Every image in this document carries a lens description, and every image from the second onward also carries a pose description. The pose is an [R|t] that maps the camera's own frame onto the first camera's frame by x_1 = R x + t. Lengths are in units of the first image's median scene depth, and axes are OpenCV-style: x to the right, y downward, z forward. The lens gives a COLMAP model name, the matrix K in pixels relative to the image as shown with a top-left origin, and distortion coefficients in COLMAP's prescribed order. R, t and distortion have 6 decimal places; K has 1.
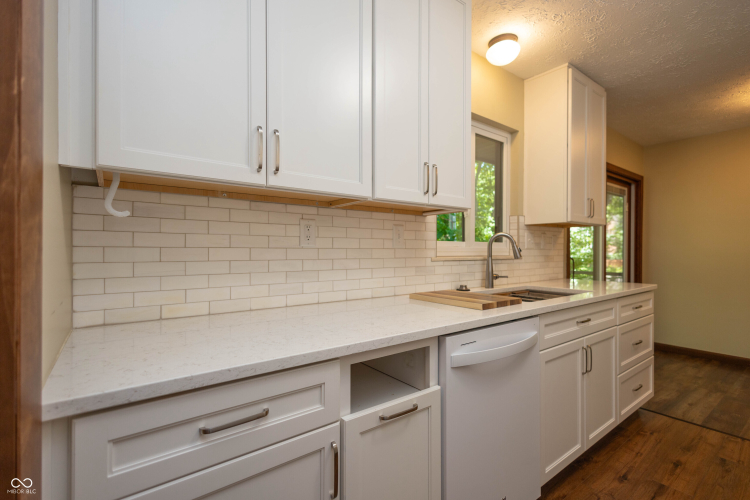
lens RADIAL K [[343.4, 0, 381.9], [0, 343.4, 248.7], [0, 0, 1]] dist [0.013276, -0.003219]
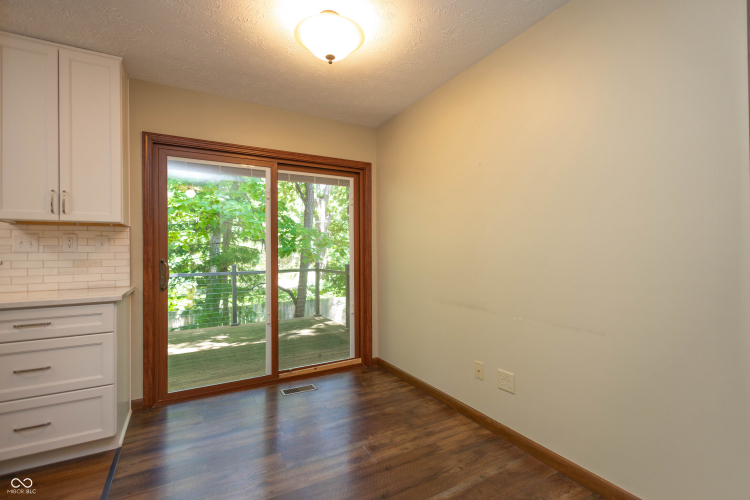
lens RADIAL K [[343.4, 0, 375.1], [0, 343.4, 250.1], [0, 0, 1]] dist [0.013276, -0.003219]
pose [[0.989762, -0.010948, -0.142304, 1.824204], [0.011312, 0.999934, 0.001748, 0.003902], [0.142276, -0.003340, 0.989821, 0.365206]]
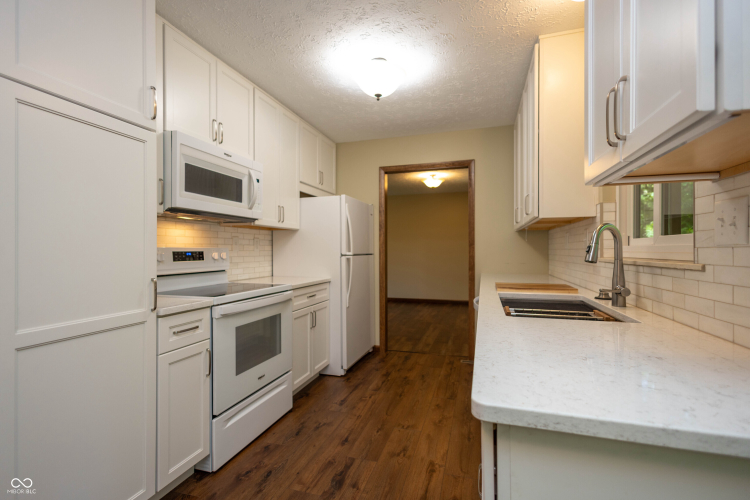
lens RADIAL K [[343.4, 0, 375.5], [0, 343.4, 249.3], [0, 0, 1]] dist [0.013276, -0.003219]
pose [[-0.819655, 0.001117, -0.572857, 1.192969], [0.008812, 0.999904, -0.010659, 0.005963], [0.572790, -0.013785, -0.819586, 1.408599]]
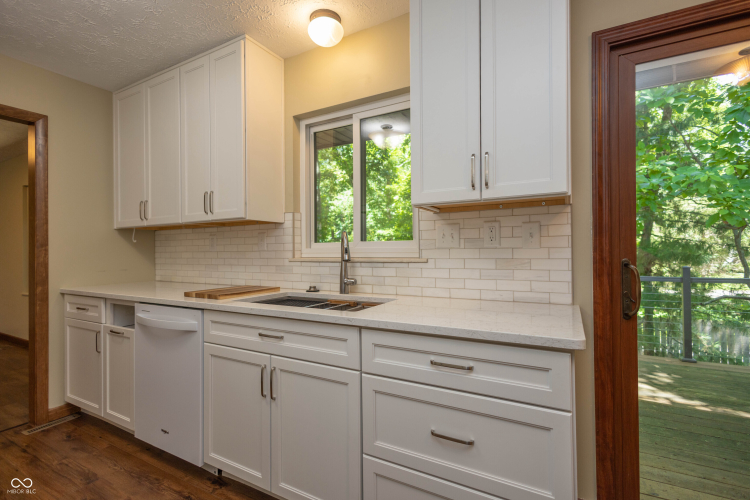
lens RADIAL K [[343.4, 0, 377.7], [0, 343.4, 250.3], [0, 0, 1]] dist [0.013276, -0.003219]
pose [[0.398400, -0.005260, -0.917197, 1.281337], [0.016312, 0.999866, 0.001351, 0.002092], [0.917067, -0.015500, 0.398433, 0.799068]]
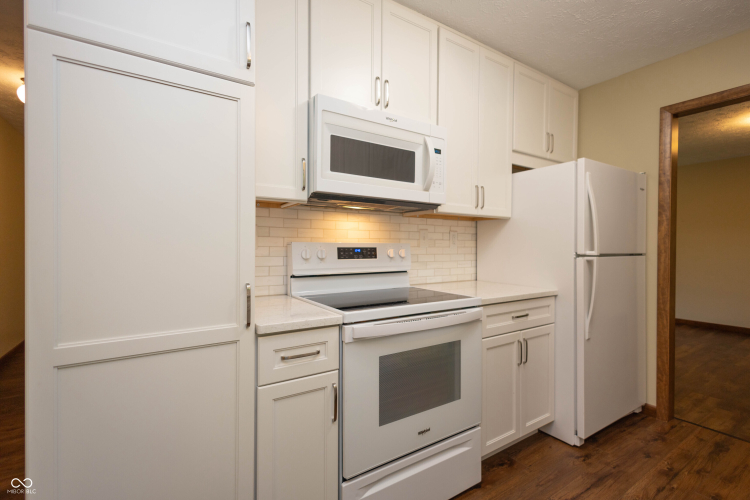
lens RADIAL K [[343.4, 0, 380.6], [0, 343.4, 249.5], [0, 0, 1]] dist [0.013276, -0.003219]
pose [[-0.997404, -0.005028, 0.071829, 0.916071], [-0.005060, 0.999987, -0.000258, 0.000963], [-0.071827, -0.000621, -0.997417, 1.065793]]
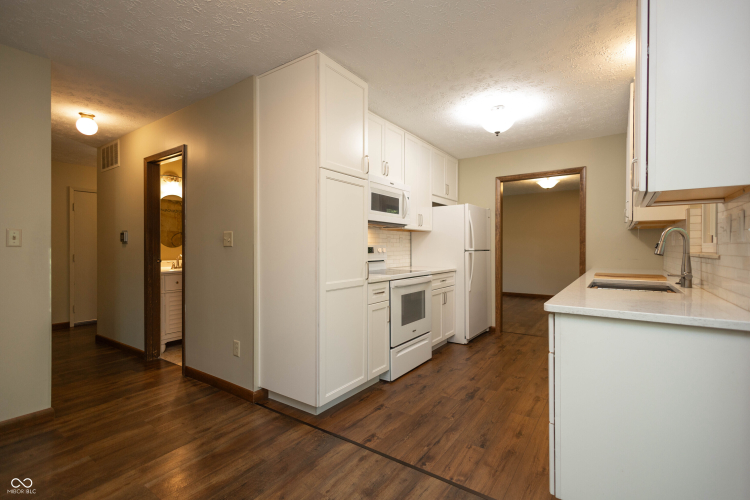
lens RADIAL K [[343.4, 0, 378.0], [0, 343.4, 250.1], [0, 0, 1]] dist [0.013276, -0.003219]
pose [[-0.954316, 0.003378, -0.298779, 1.508787], [0.004186, 0.999989, -0.002063, 0.014030], [0.298769, -0.003219, -0.954320, 1.801577]]
